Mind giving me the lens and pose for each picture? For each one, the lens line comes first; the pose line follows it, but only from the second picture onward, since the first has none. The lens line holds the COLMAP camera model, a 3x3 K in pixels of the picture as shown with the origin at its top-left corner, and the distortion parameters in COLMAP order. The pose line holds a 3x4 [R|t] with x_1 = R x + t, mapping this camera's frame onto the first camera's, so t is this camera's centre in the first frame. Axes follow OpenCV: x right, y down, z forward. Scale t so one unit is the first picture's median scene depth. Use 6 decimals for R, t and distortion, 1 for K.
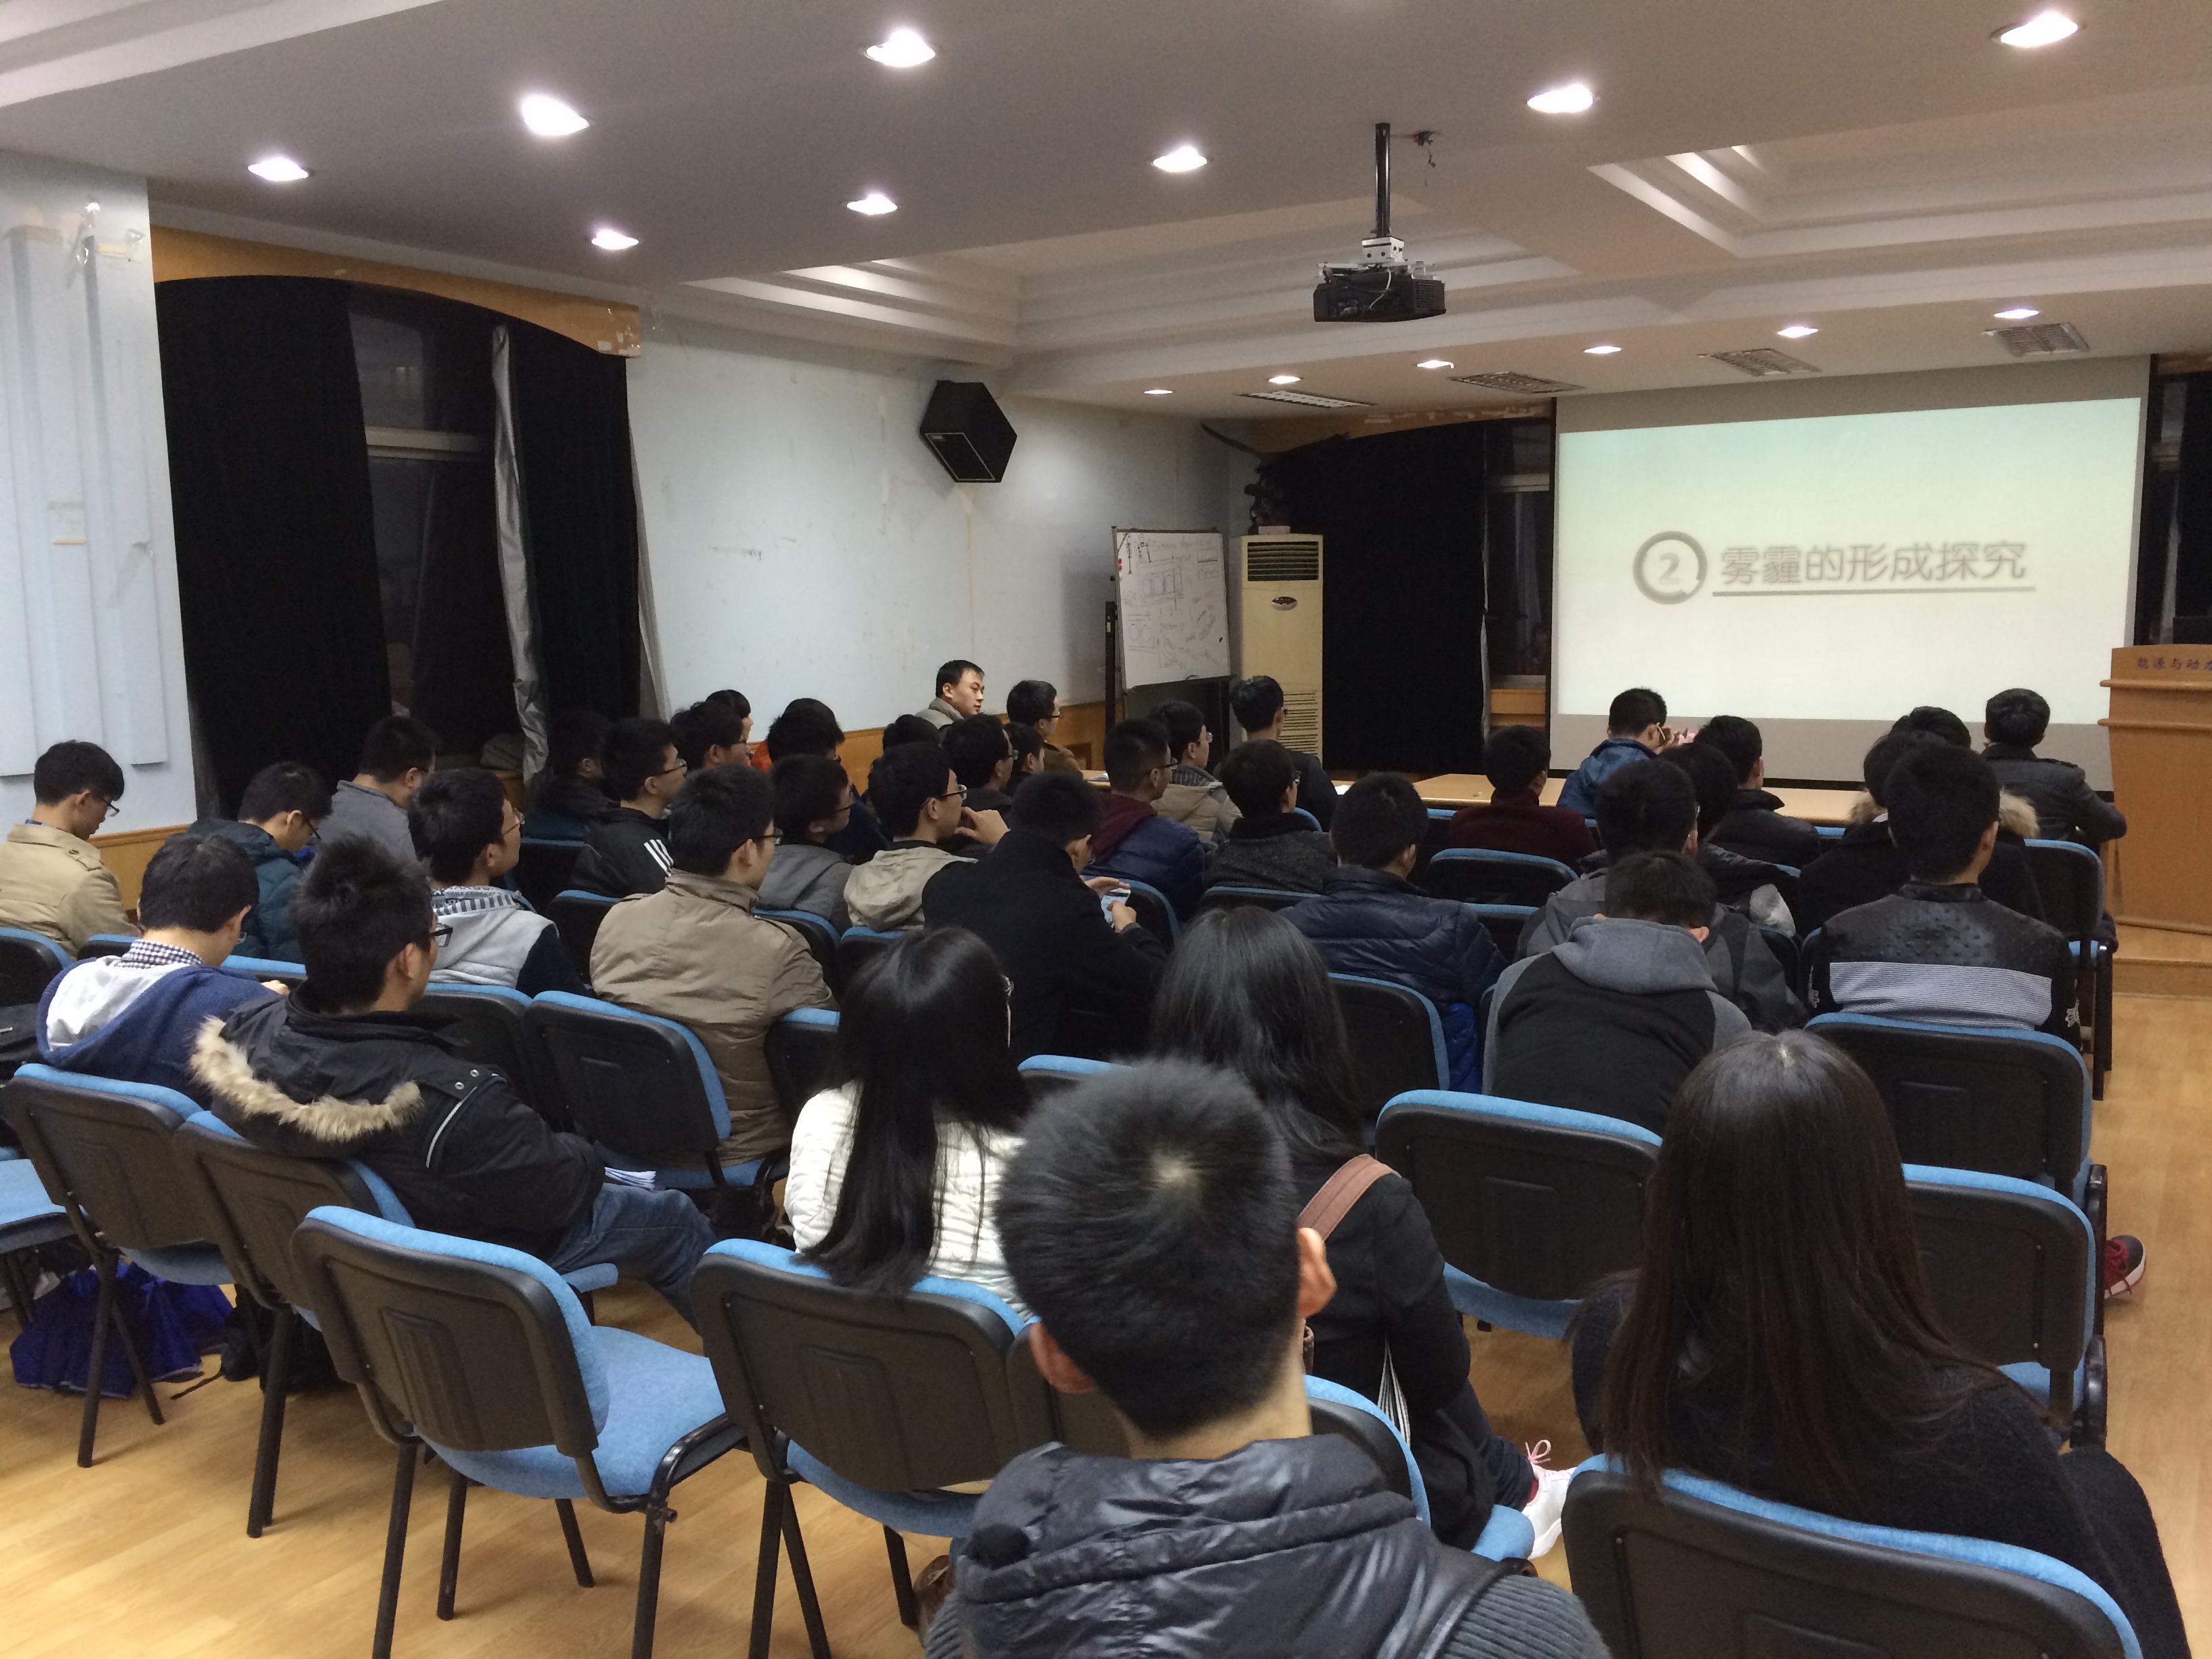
lens RADIAL K [[1846.6, 0, 1099.7], [0, 1846.6, 827.0], [0, 0, 1]] dist [0.018890, 0.001811]
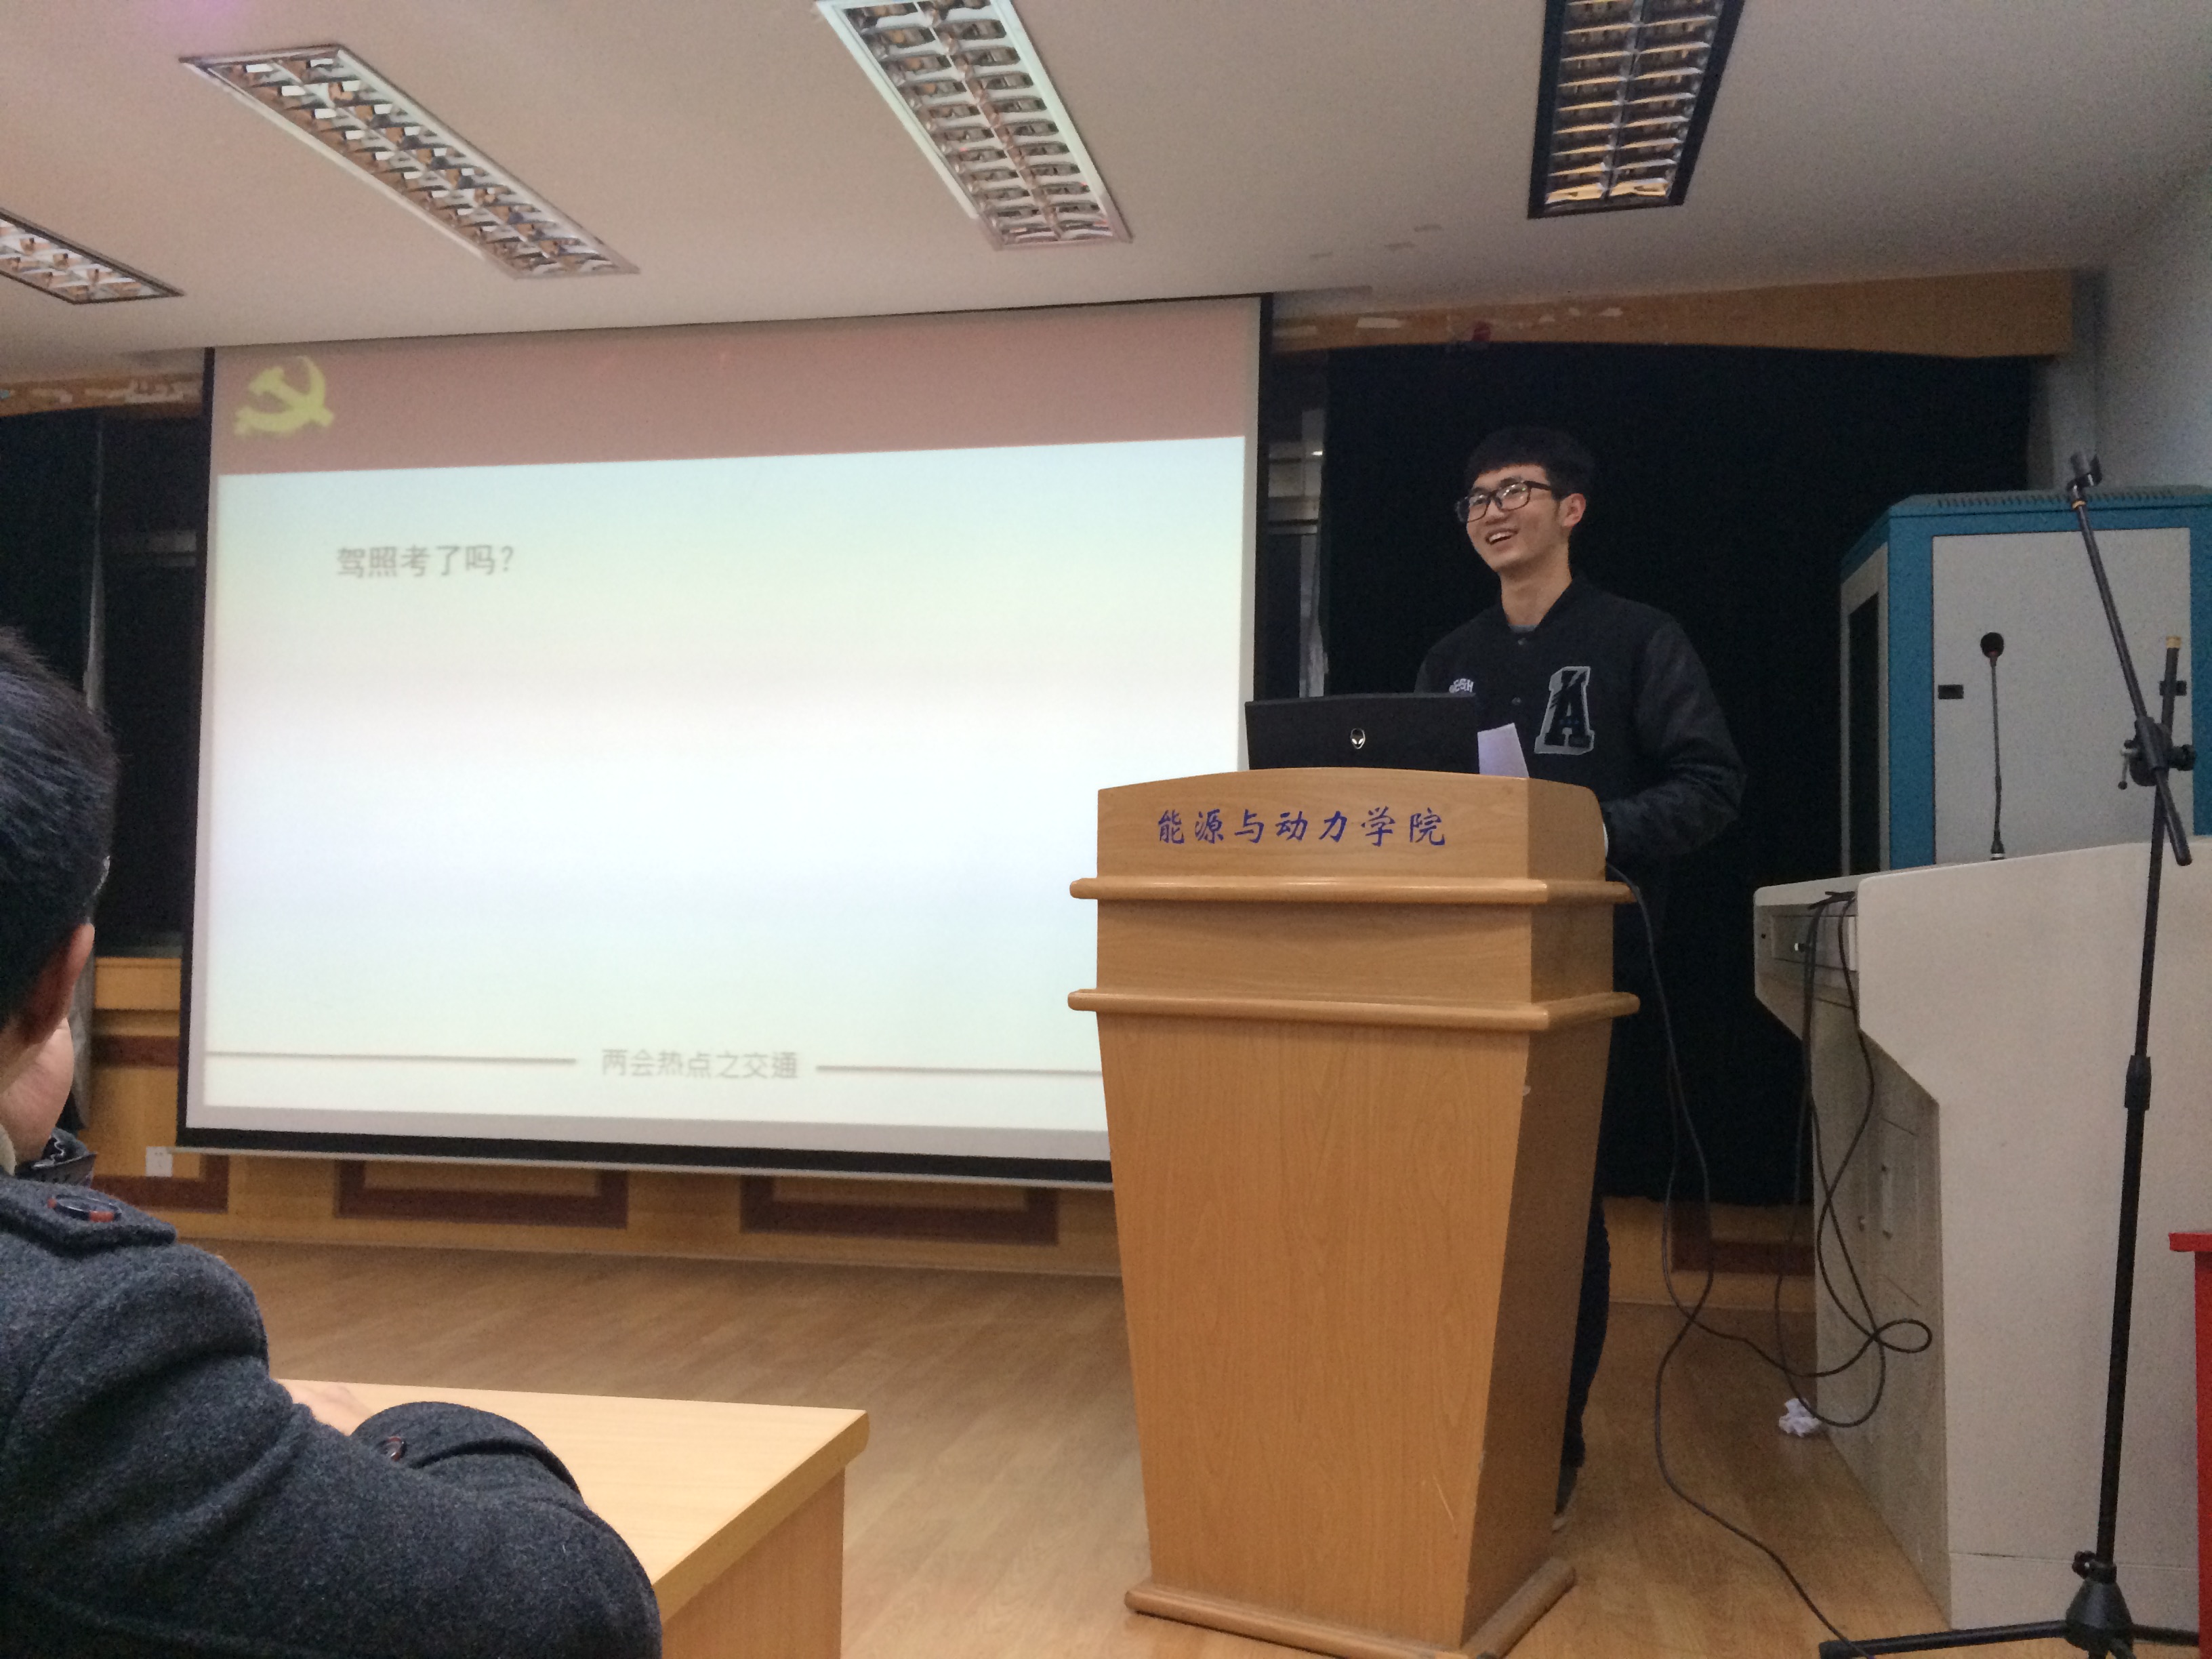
lens RADIAL K [[1846.6, 0, 1107.8], [0, 1846.6, 829.4], [0, 0, 1]] dist [0.018890, 0.001811]
pose [[0.941261, 0.041981, 0.335061, 0.302838], [0.018702, 0.984238, -0.175857, -0.018912], [-0.337163, 0.171793, 0.925640, 0.476801]]
